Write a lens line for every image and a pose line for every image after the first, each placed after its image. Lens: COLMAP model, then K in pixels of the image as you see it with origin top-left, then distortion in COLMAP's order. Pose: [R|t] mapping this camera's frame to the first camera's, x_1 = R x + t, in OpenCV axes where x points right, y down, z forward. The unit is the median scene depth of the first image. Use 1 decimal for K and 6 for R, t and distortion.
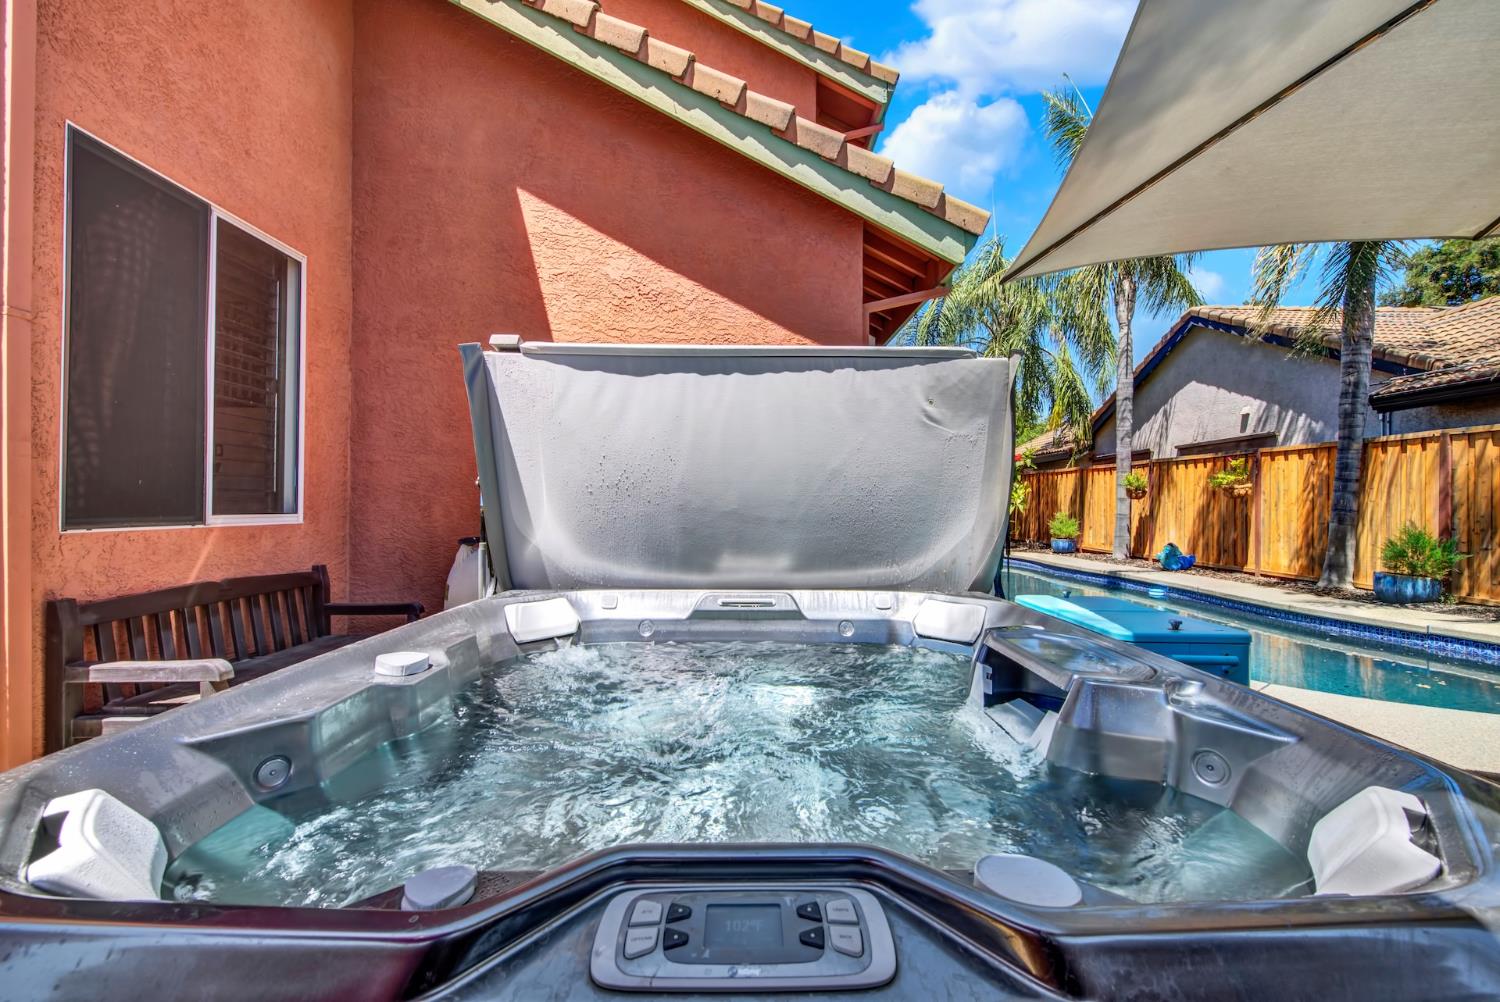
lens RADIAL K [[598.2, 0, 757.1], [0, 598.2, 504.8], [0, 0, 1]] dist [0.003699, -0.002458]
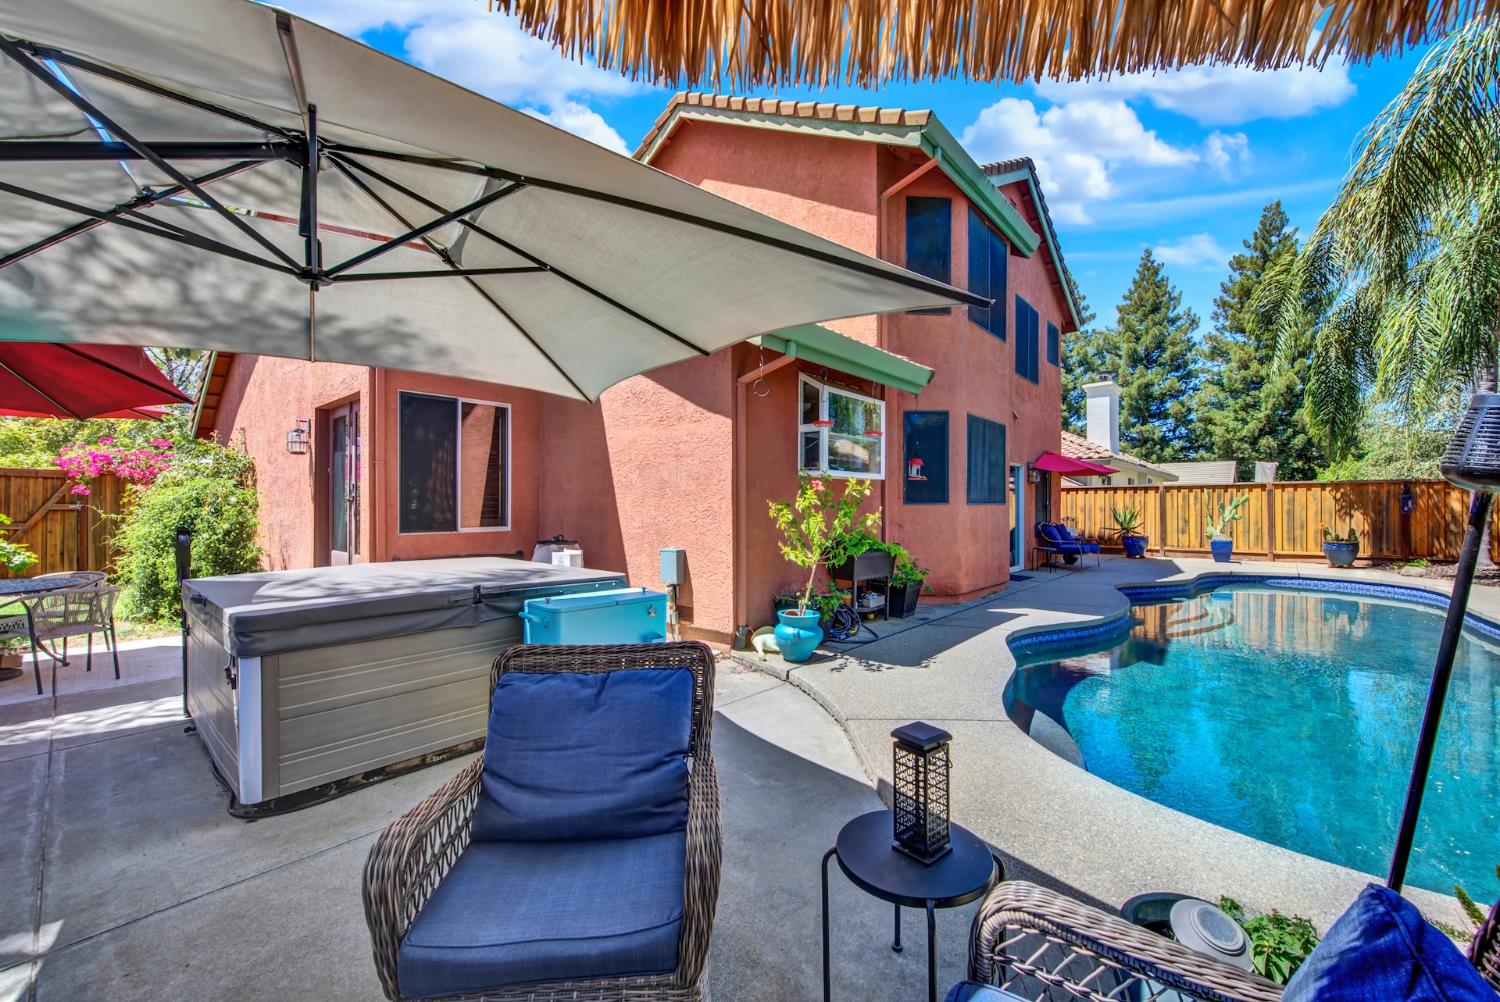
lens RADIAL K [[598.2, 0, 758.4], [0, 598.2, 504.7], [0, 0, 1]] dist [0.003699, -0.002458]
pose [[0.741780, -0.005606, -0.670620, 1.153812], [0.006776, 0.999977, -0.000864, -0.046609], [0.670609, -0.003903, 0.741801, 0.017971]]
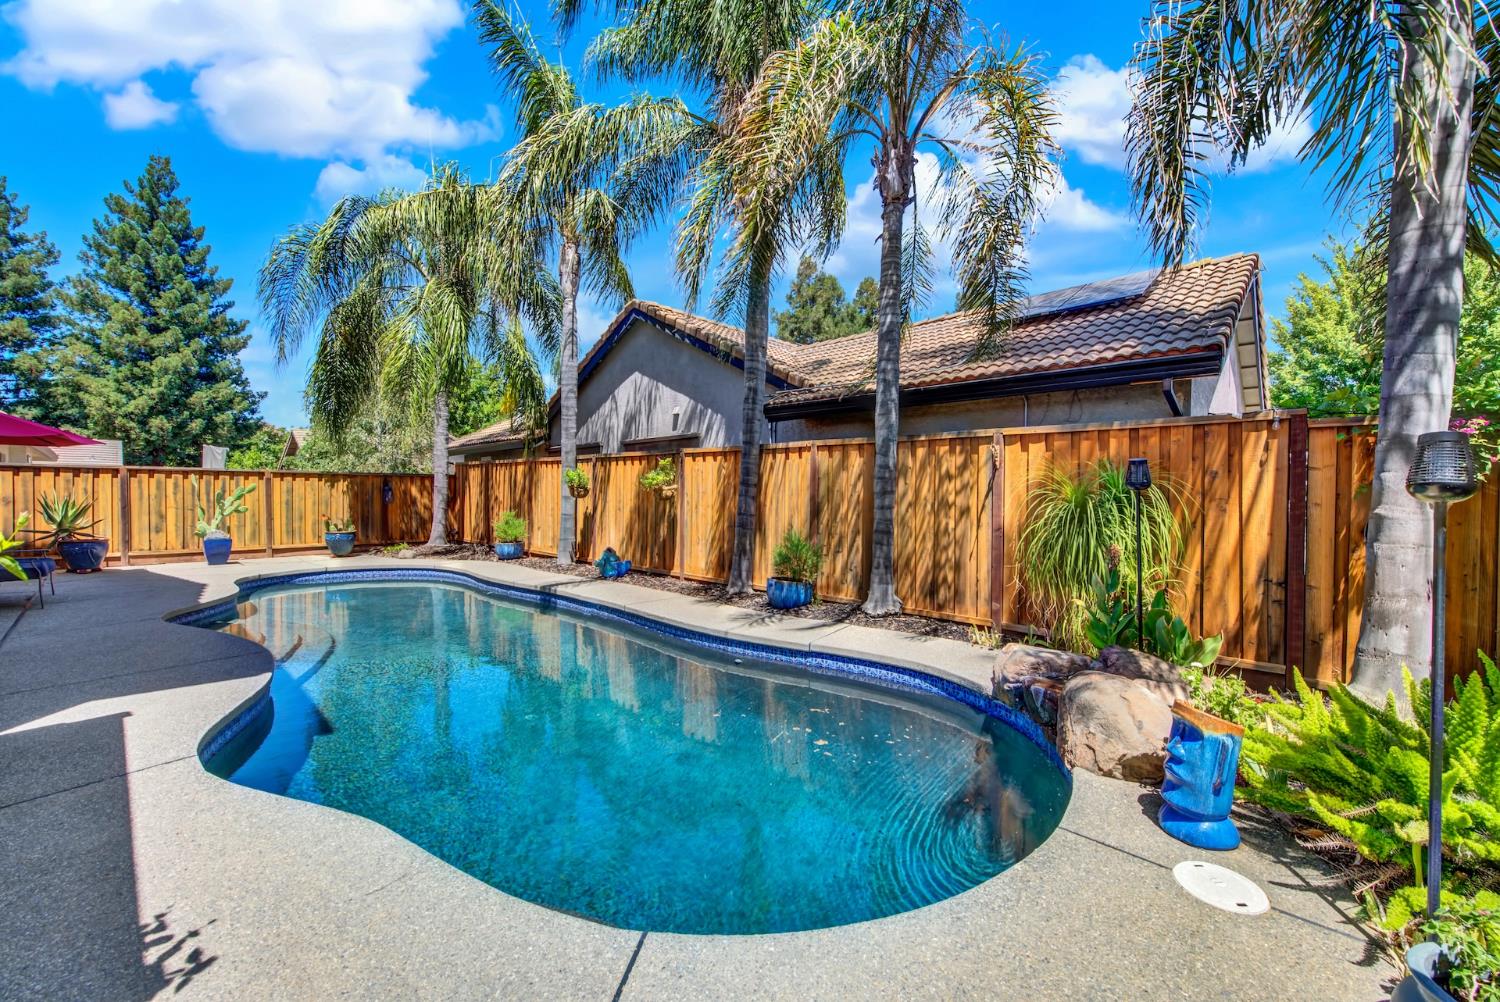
lens RADIAL K [[598.2, 0, 756.3], [0, 598.2, 504.4], [0, 0, 1]] dist [0.003699, -0.002458]
pose [[0.698930, -0.010011, 0.715120, 0.552354], [-0.005703, 0.999792, 0.019569, -0.056000], [-0.715167, -0.017756, 0.698728, 0.576995]]
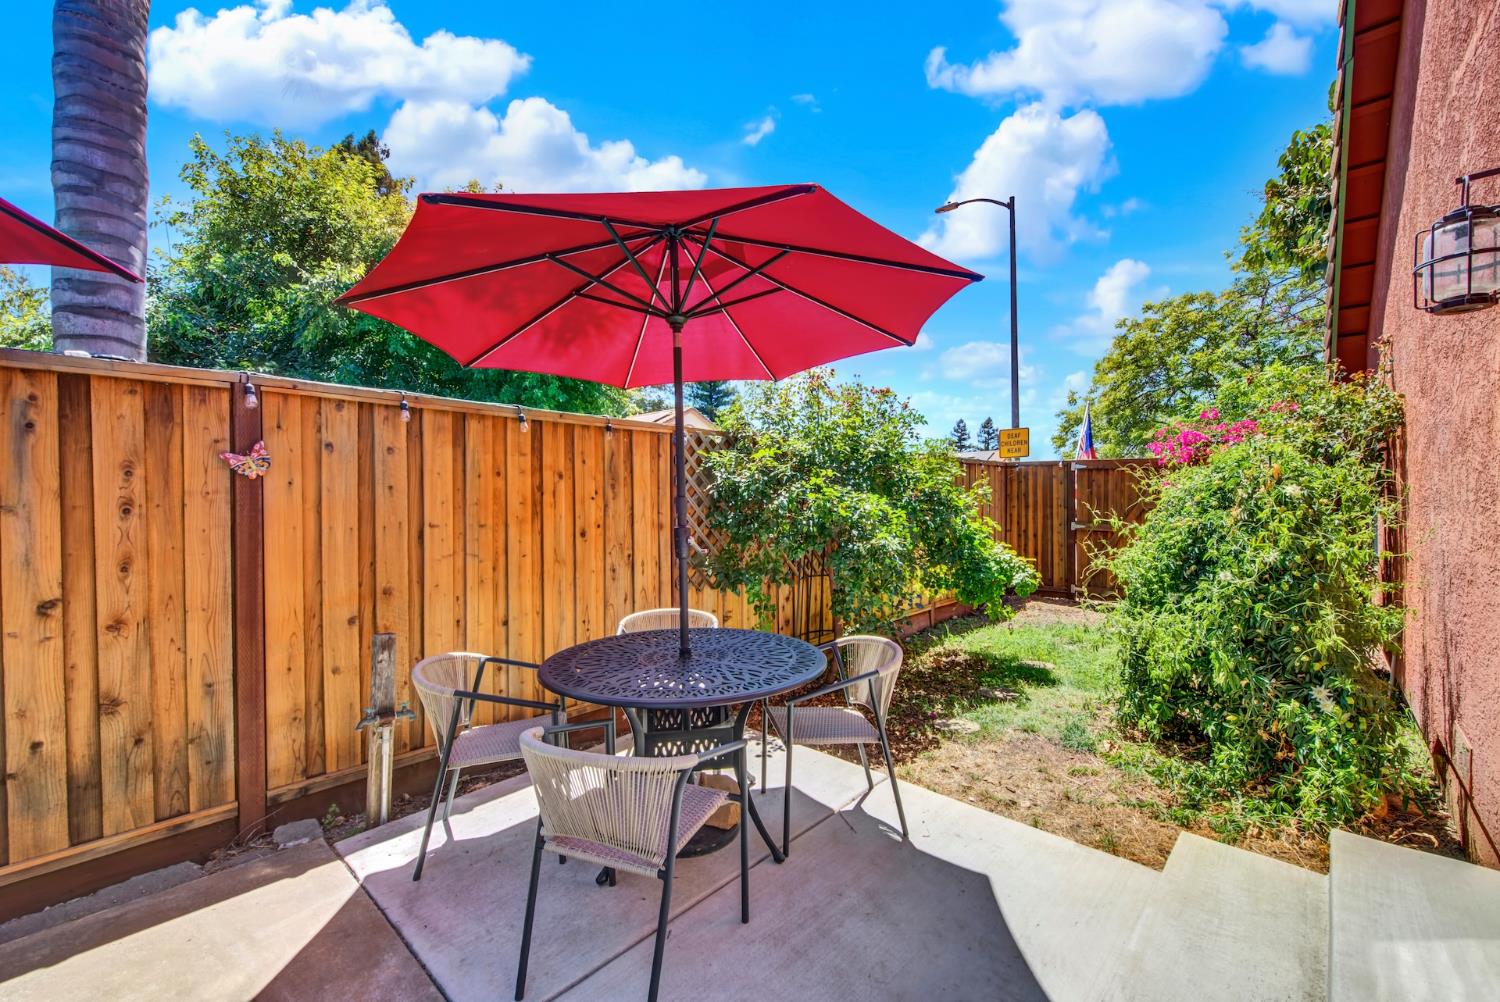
lens RADIAL K [[598.2, 0, 756.4], [0, 598.2, 502.2], [0, 0, 1]] dist [0.003699, -0.002458]
pose [[-0.700520, -0.005586, -0.713611, -0.478920], [-0.001904, 0.999980, -0.005958, -0.056307], [0.713630, -0.002815, -0.700517, 0.384200]]
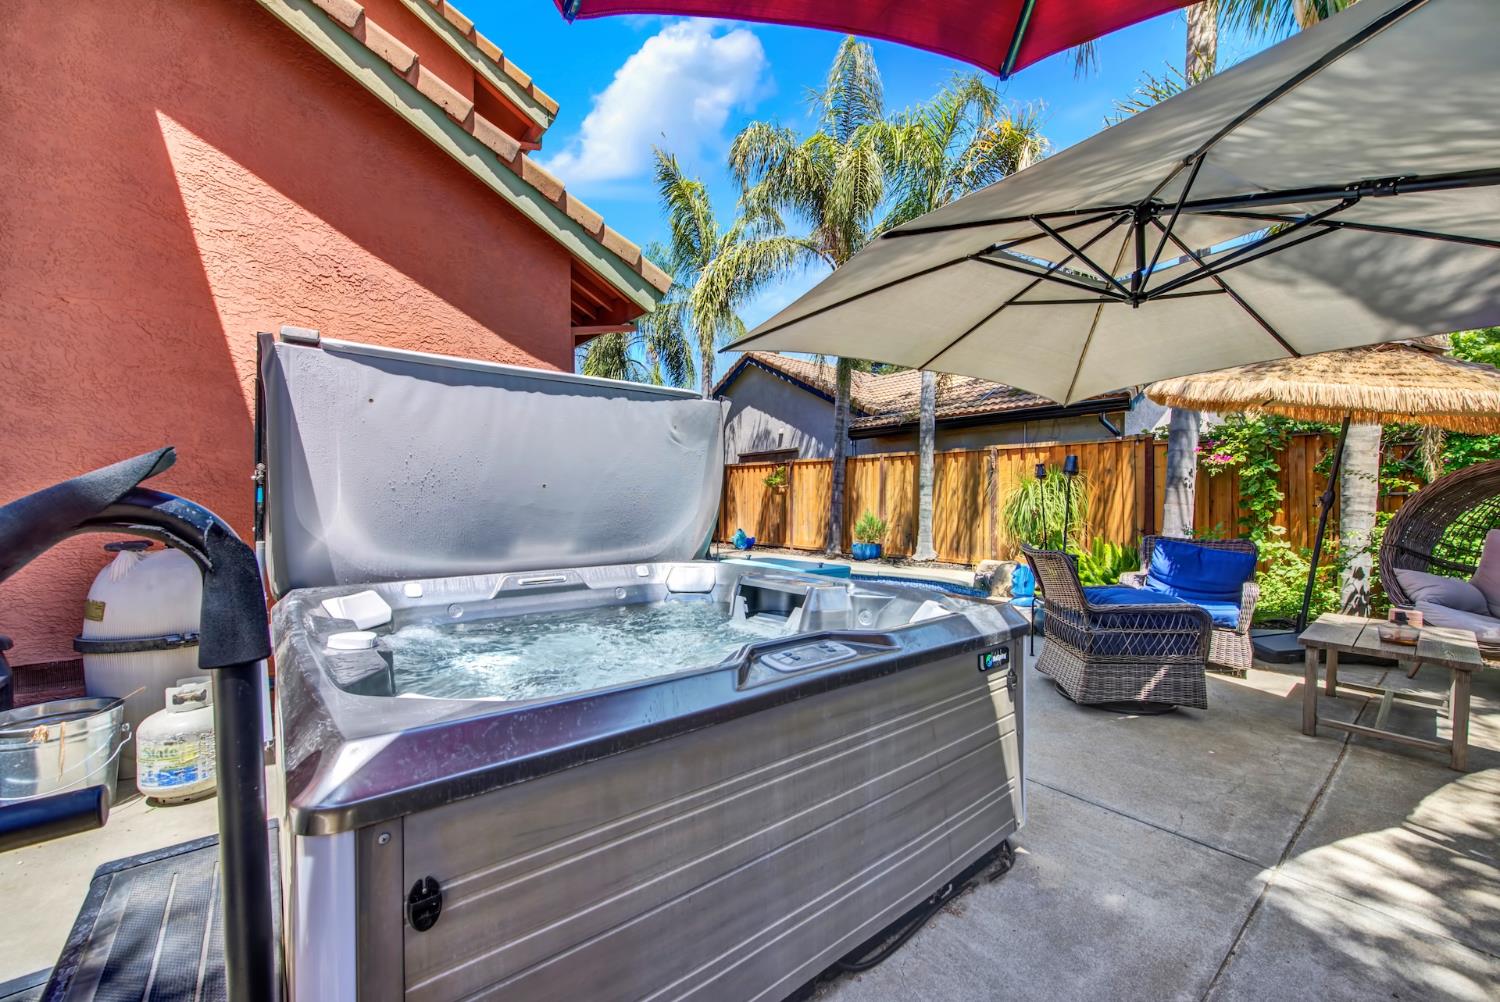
lens RADIAL K [[598.2, 0, 756.1], [0, 598.2, 505.3], [0, 0, 1]] dist [0.003699, -0.002458]
pose [[0.783037, -0.008729, 0.621914, -0.271329], [0.003380, 0.999946, 0.009780, -0.000086], [-0.621966, -0.005556, 0.783025, -0.140155]]
